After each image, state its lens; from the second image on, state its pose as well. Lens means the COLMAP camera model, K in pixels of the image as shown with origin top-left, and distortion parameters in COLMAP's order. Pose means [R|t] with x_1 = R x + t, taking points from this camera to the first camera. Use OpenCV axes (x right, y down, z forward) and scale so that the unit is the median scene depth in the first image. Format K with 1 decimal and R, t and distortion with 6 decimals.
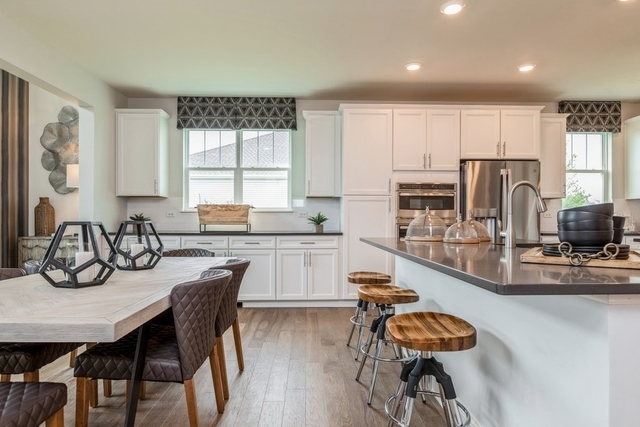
lens RADIAL K [[369.7, 0, 318.2], [0, 369.7, 218.5], [0, 0, 1]] dist [0.007087, -0.000367]
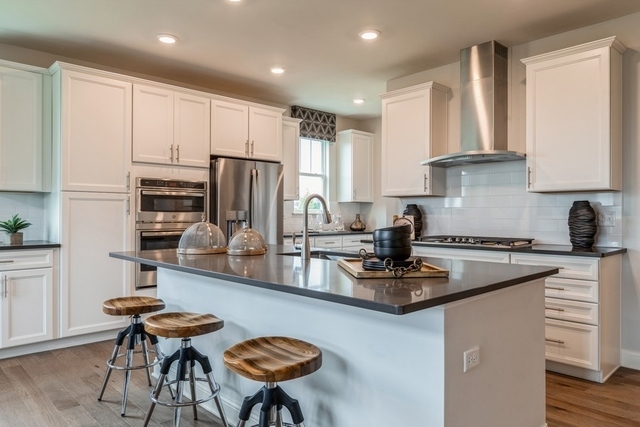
lens RADIAL K [[449.4, 0, 319.1], [0, 449.4, 212.2], [0, 0, 1]] dist [0.003385, 0.006708]
pose [[0.745078, 0.001663, 0.666975, -0.138995], [-0.004041, 0.999990, 0.002020, -0.026245], [-0.666965, -0.004200, 0.745077, 0.025764]]
